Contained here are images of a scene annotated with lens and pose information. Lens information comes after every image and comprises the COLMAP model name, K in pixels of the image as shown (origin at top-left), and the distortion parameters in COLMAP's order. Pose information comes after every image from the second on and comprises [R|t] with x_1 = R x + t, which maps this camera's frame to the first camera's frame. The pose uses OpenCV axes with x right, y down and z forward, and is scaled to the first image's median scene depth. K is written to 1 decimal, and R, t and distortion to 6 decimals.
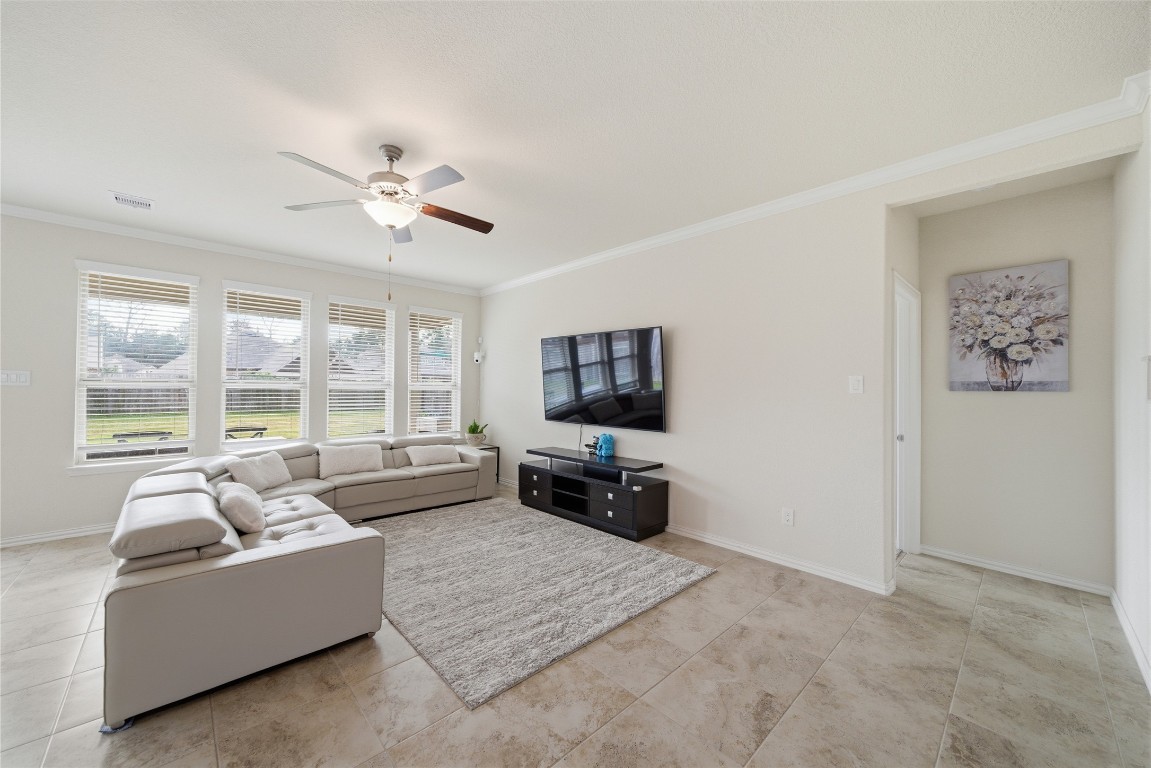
lens RADIAL K [[425.5, 0, 569.0], [0, 425.5, 386.7], [0, 0, 1]] dist [0.002519, 0.002048]
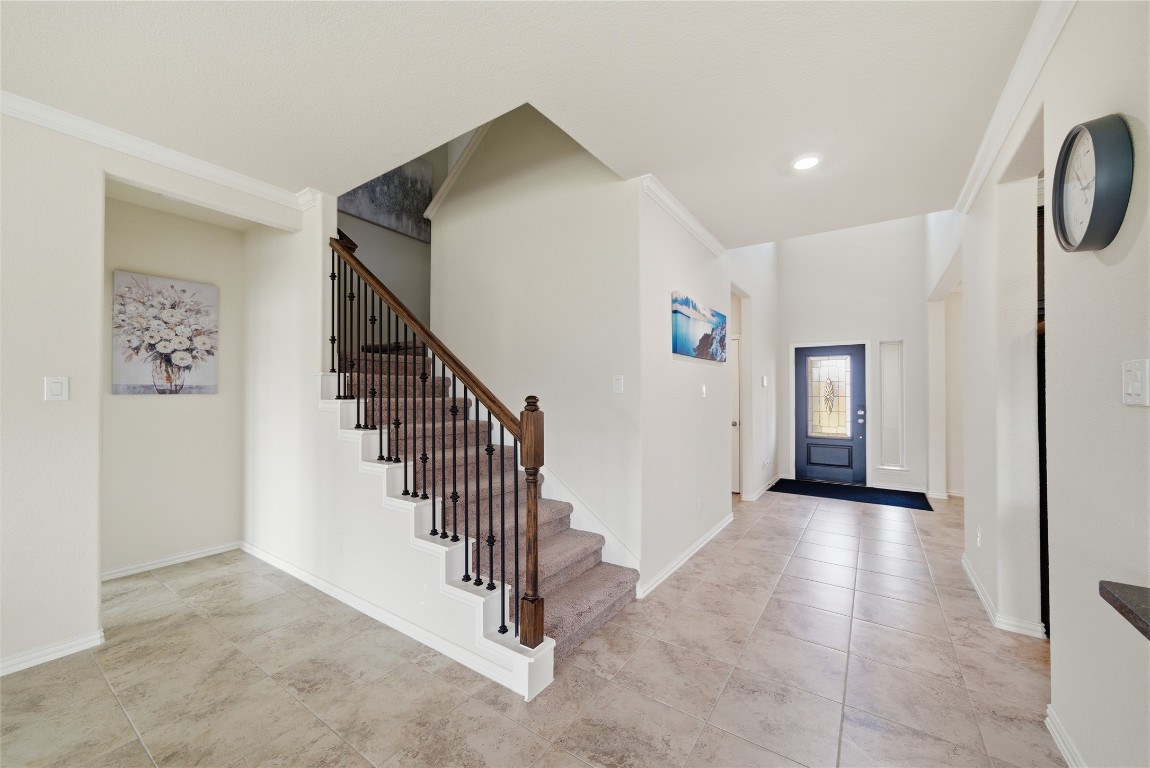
lens RADIAL K [[425.1, 0, 571.0], [0, 425.1, 387.5], [0, 0, 1]] dist [0.002519, 0.002048]
pose [[-0.196313, 0.001454, 0.980540, -0.216385], [-0.006282, 0.999977, -0.002741, -0.009757], [-0.980521, -0.006698, -0.196299, 0.235498]]
